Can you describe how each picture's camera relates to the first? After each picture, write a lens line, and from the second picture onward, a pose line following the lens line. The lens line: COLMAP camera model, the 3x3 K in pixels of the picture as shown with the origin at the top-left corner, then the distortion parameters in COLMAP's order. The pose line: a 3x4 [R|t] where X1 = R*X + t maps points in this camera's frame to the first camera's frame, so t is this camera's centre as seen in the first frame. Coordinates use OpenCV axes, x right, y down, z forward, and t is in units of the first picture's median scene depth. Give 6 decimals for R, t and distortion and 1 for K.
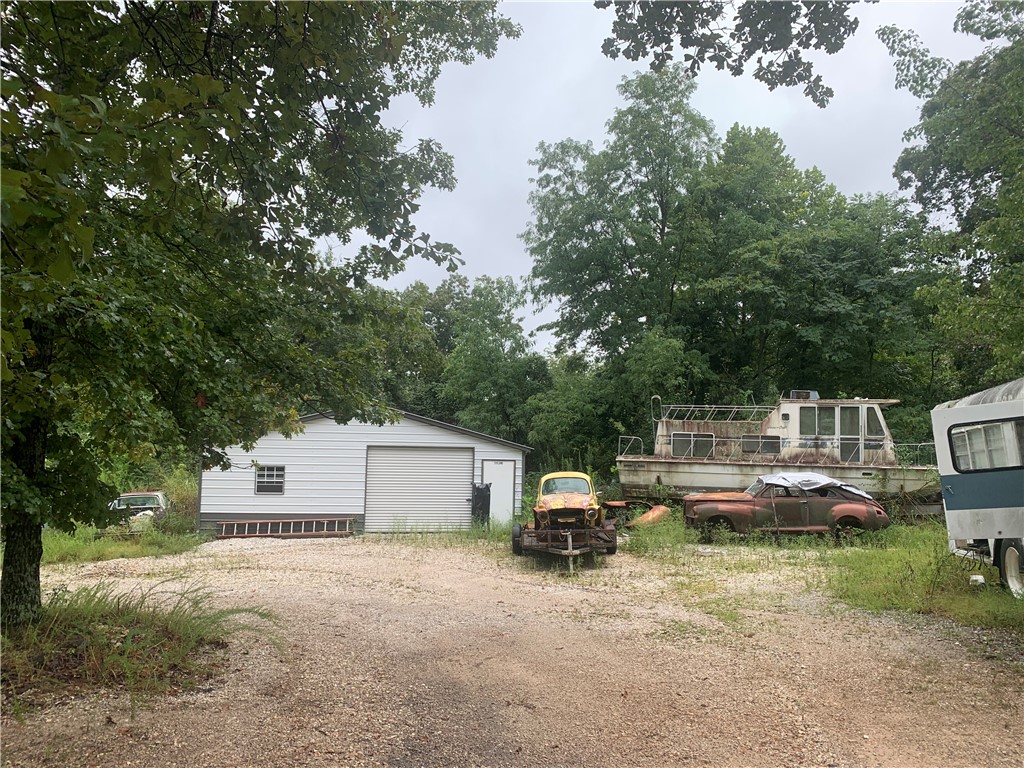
lens RADIAL K [[795.0, 0, 512.0], [0, 795.0, 384.0], [0, 0, 1]] dist [0.001075, -0.000250]
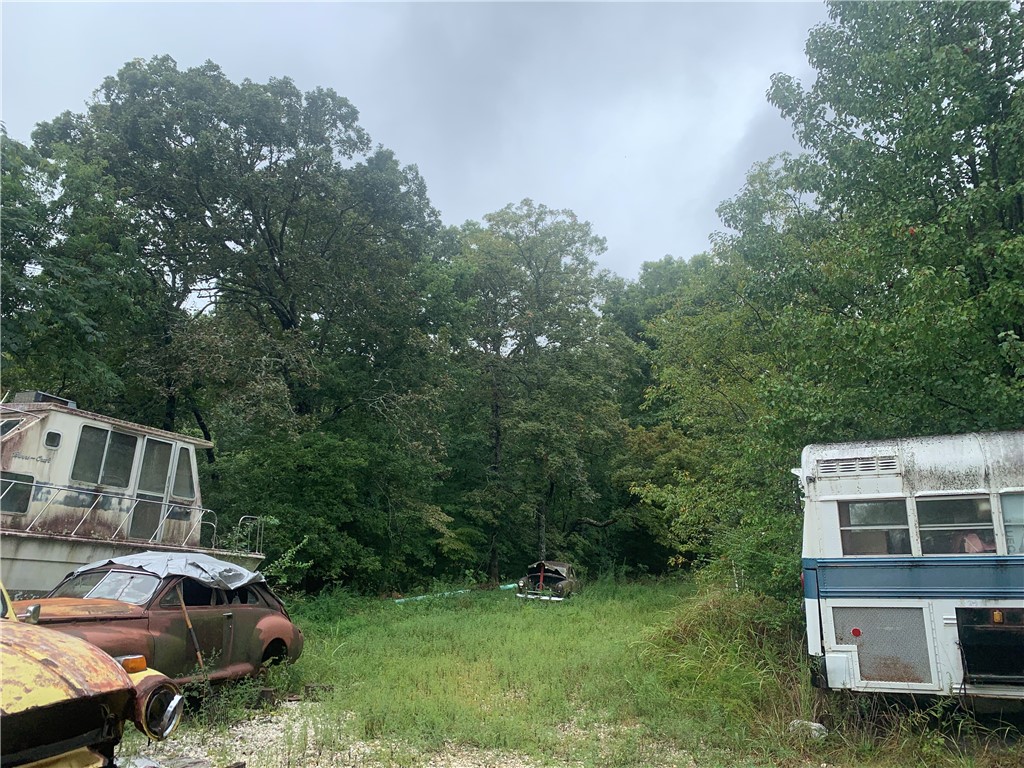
lens RADIAL K [[795.0, 0, 512.0], [0, 795.0, 384.0], [0, 0, 1]] dist [0.001075, -0.000250]
pose [[0.165556, 0.241326, 0.956218, -0.092728], [-0.124575, 0.966949, -0.222465, 0.085435], [-0.978301, -0.082291, 0.190147, 0.653110]]
